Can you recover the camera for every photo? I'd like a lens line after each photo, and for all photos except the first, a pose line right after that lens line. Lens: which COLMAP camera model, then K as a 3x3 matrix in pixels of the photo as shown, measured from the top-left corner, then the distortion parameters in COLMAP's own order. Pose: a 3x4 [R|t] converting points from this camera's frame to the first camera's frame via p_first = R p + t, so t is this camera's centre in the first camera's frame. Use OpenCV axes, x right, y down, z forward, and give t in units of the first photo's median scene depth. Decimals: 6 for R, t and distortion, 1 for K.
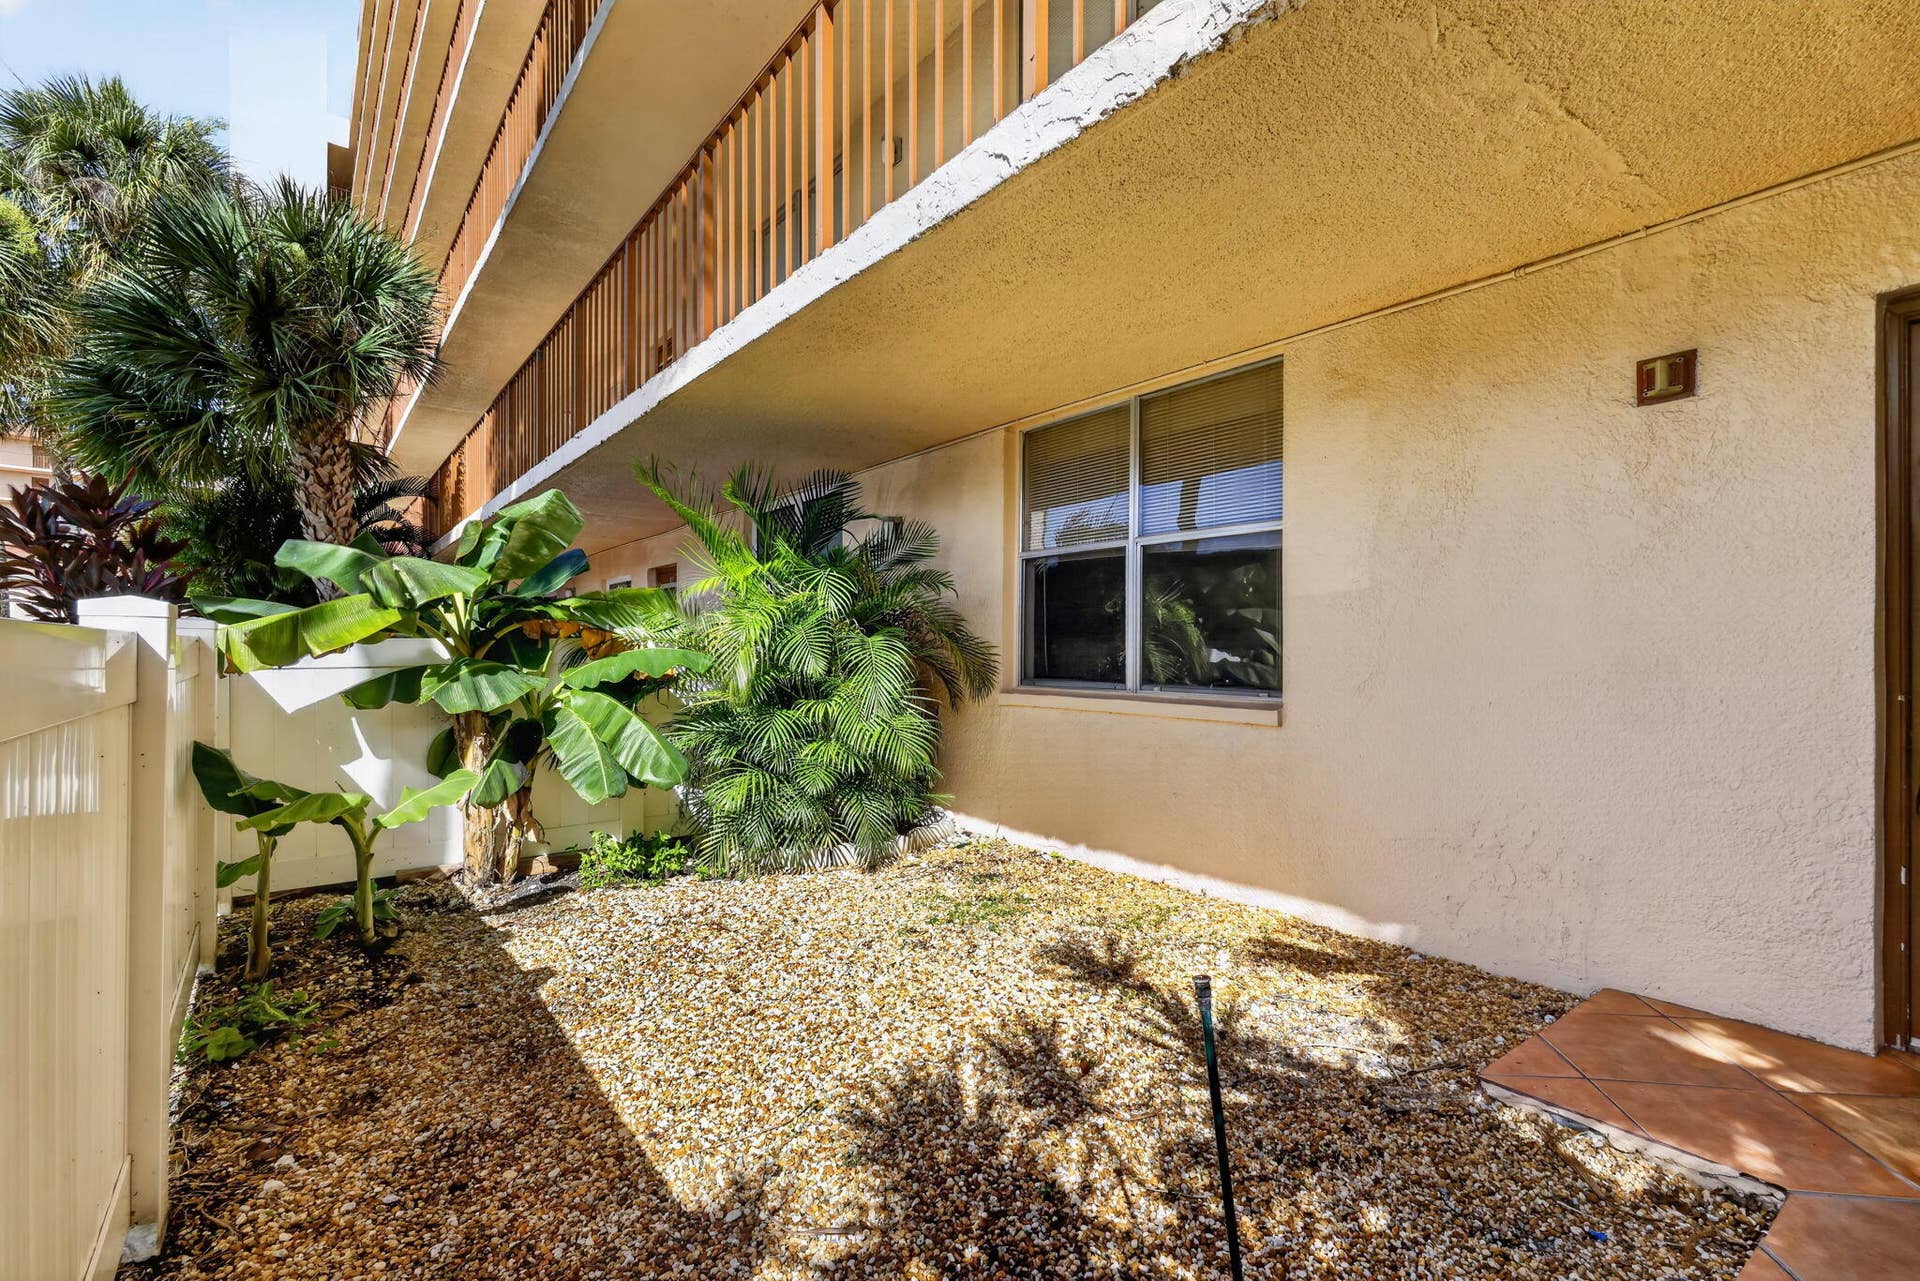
lens RADIAL K [[886.6, 0, 967.0], [0, 886.6, 641.5], [0, 0, 1]] dist [0.005399, 0.000180]
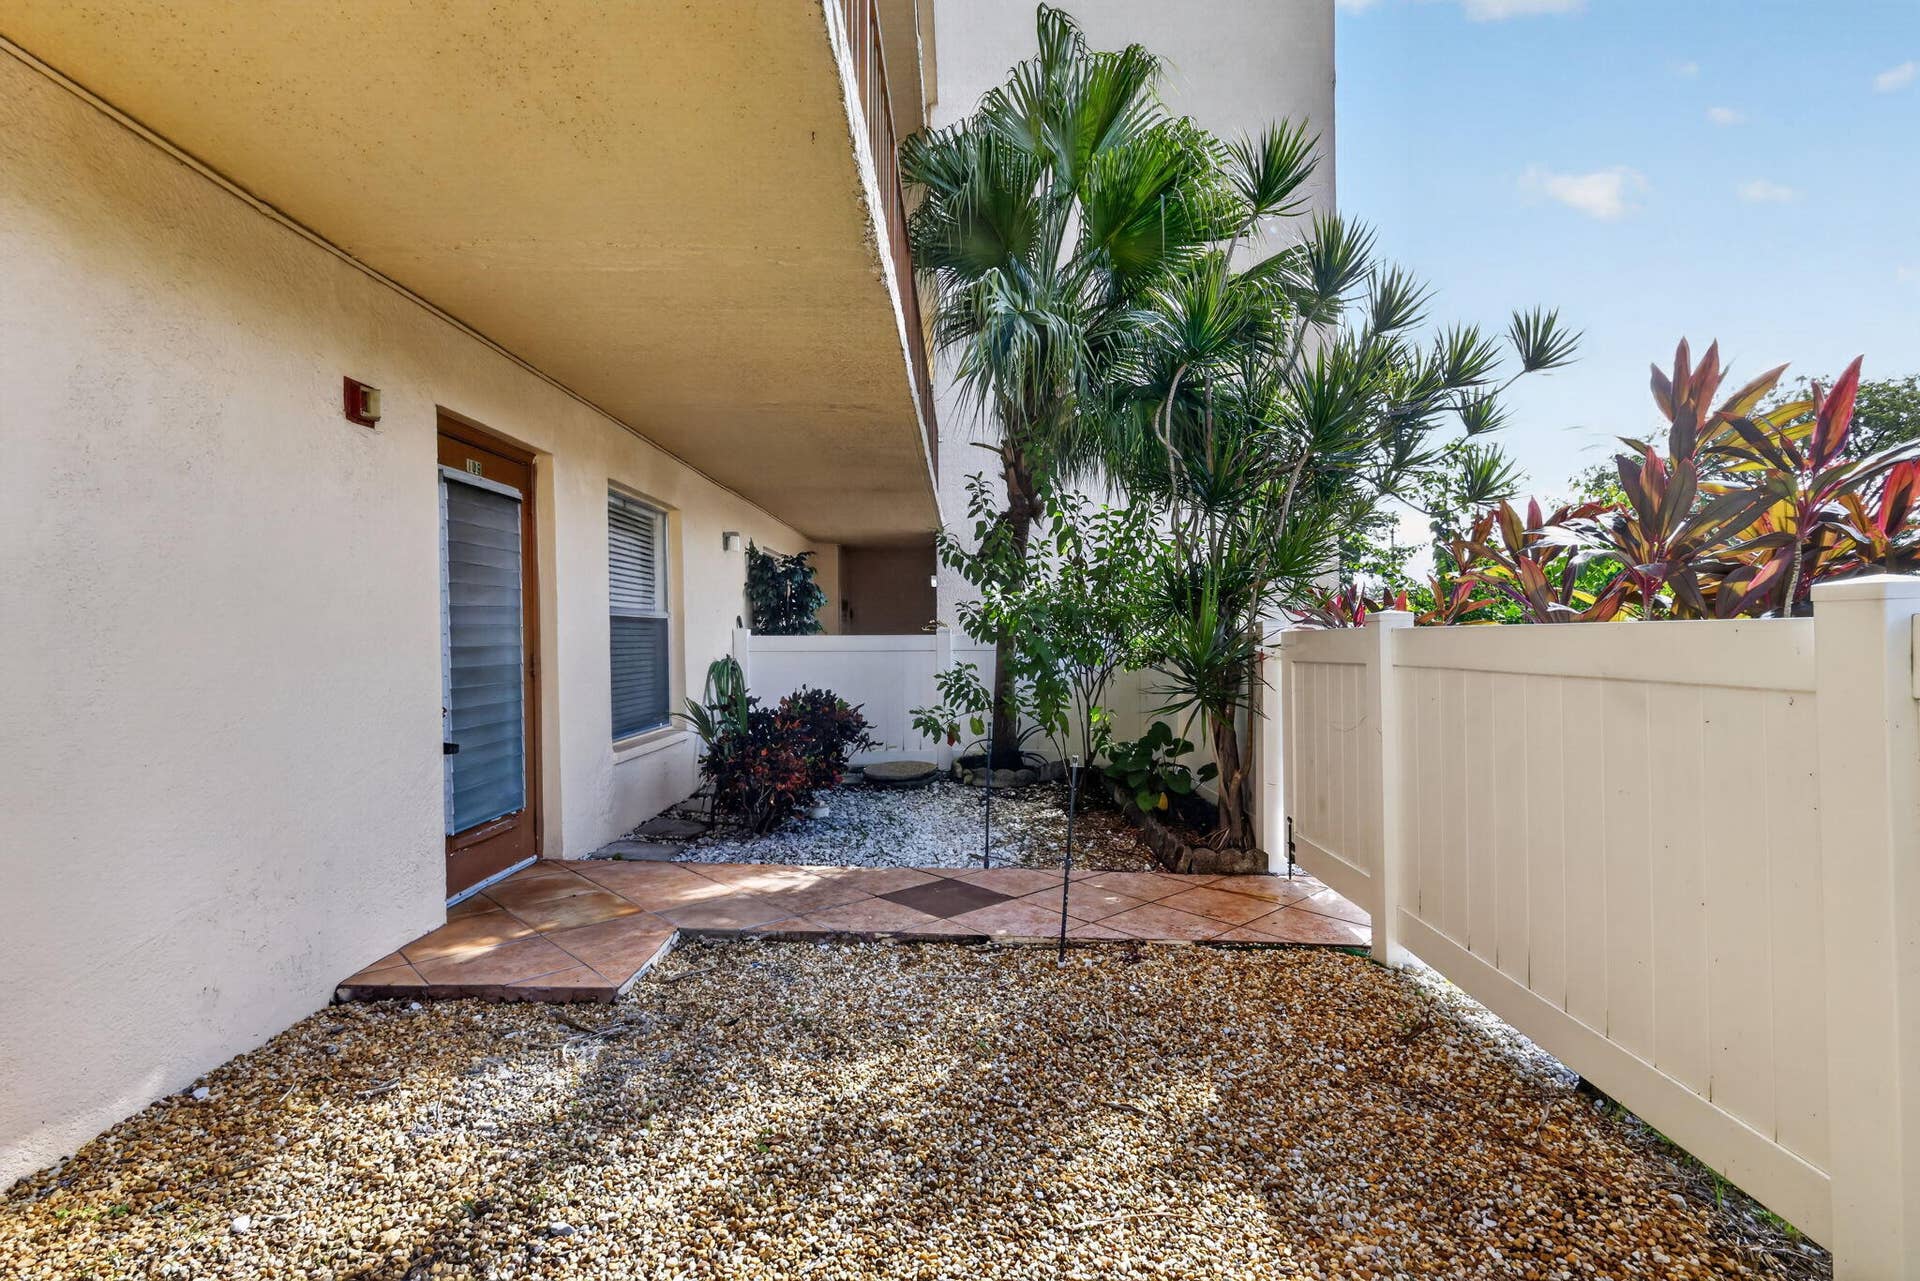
lens RADIAL K [[886.6, 0, 965.9], [0, 886.6, 641.5], [0, 0, 1]] dist [0.005399, 0.000180]
pose [[-0.794613, 0.005810, 0.607088, -0.529305], [0.006228, 0.999980, -0.001418, 0.006834], [-0.607084, 0.002654, -0.794633, 1.560545]]
